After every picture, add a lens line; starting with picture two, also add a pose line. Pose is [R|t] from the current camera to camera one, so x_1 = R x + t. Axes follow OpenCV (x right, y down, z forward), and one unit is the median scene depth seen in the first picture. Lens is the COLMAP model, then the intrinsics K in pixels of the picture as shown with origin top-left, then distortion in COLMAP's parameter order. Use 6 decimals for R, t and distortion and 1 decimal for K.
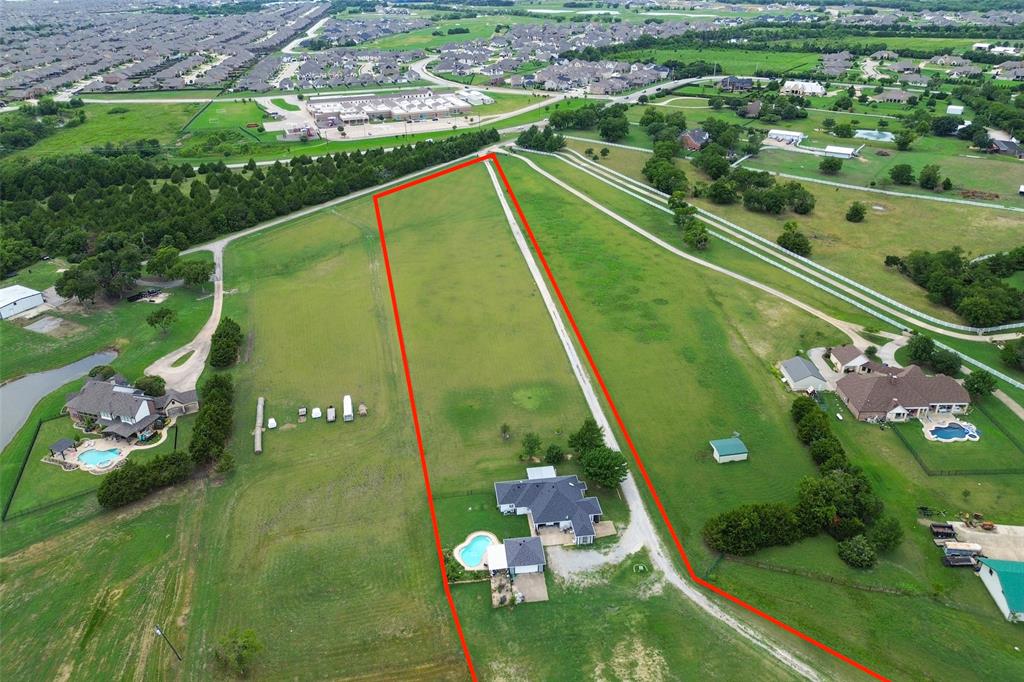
lens RADIAL K [[701.6, 0, 512.0], [0, 701.6, 341.0], [0, 0, 1]] dist [0.044431, -0.038726]
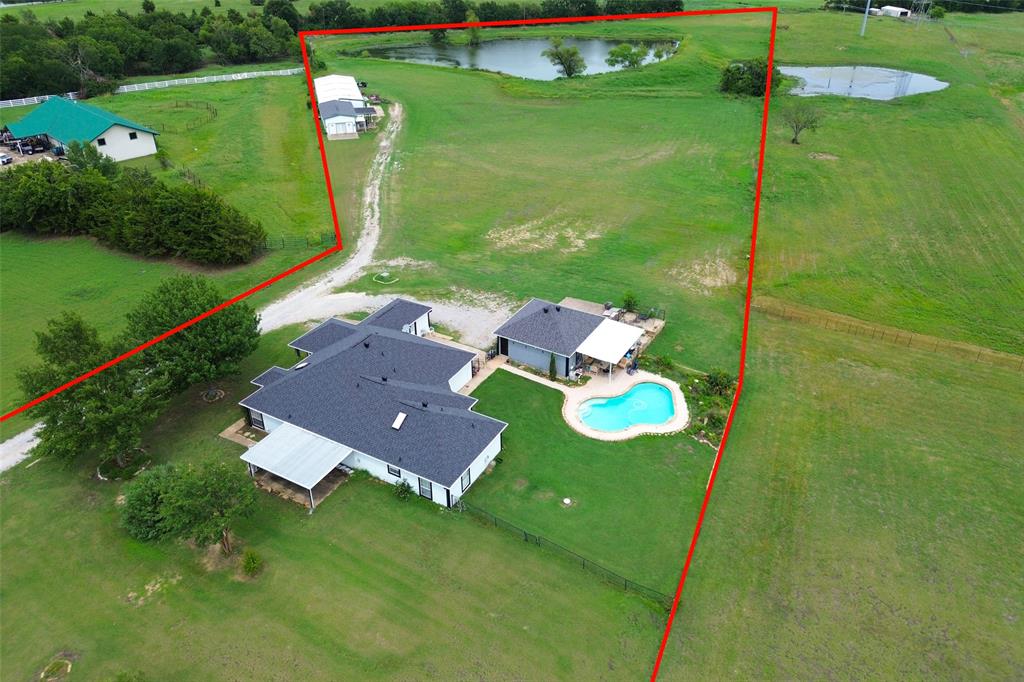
lens RADIAL K [[701.6, 0, 512.0], [0, 701.6, 341.0], [0, 0, 1]] dist [0.044431, -0.038726]
pose [[-0.799683, -0.305036, 0.517165, -0.146348], [0.296227, 0.548770, 0.781729, -0.036651], [-0.522260, 0.778334, -0.348482, 0.883299]]
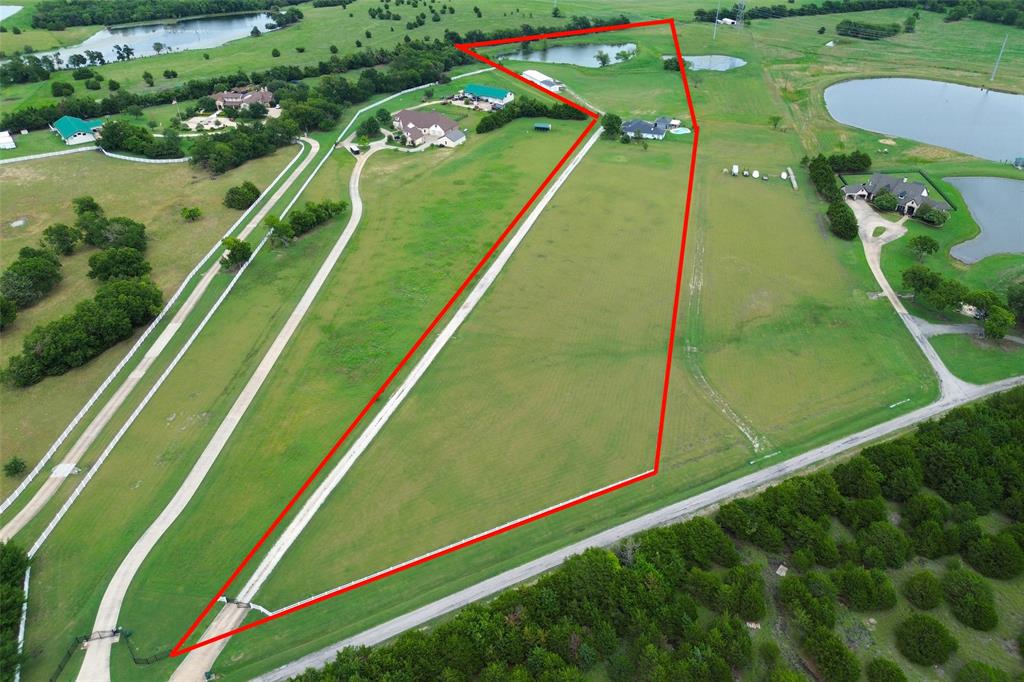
lens RADIAL K [[701.6, 0, 512.0], [0, 701.6, 341.0], [0, 0, 1]] dist [0.044431, -0.038726]
pose [[-0.891366, -0.247764, 0.379577, -0.475903], [0.224278, 0.486641, 0.844322, -1.138827], [-0.393910, 0.837732, -0.378207, 2.084590]]
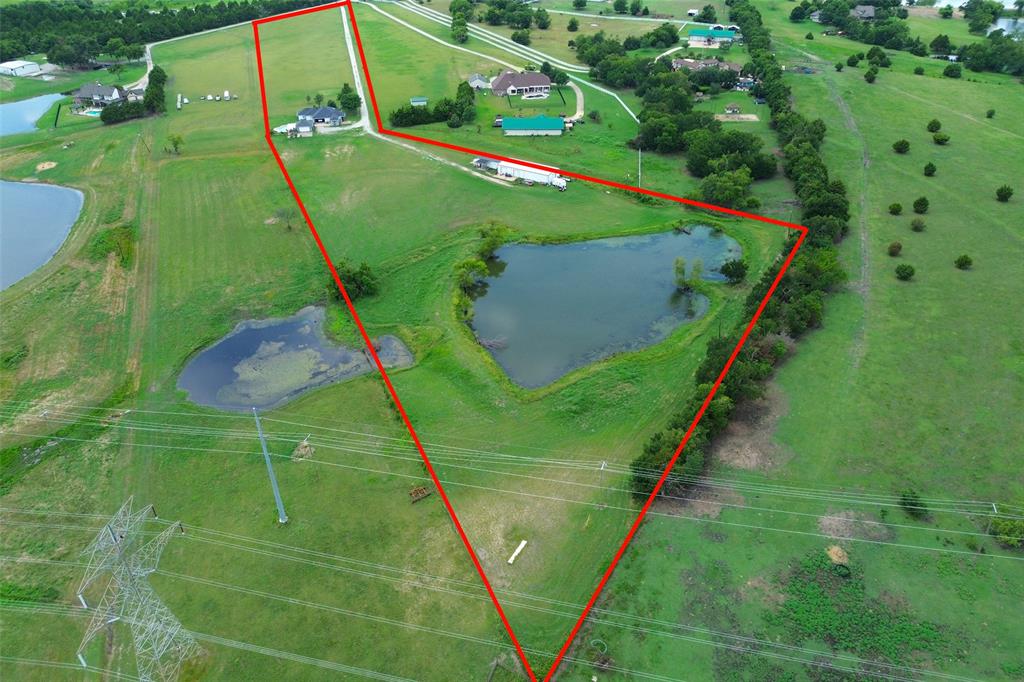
lens RADIAL K [[713.0, 0, 515.8], [0, 713.0, 364.4], [0, 0, 1]] dist [0.043883, -0.033410]
pose [[0.996756, -0.045604, 0.066320, 0.376366], [0.037861, 0.992799, 0.113649, 0.618883], [-0.071025, -0.110769, 0.991305, -1.044884]]
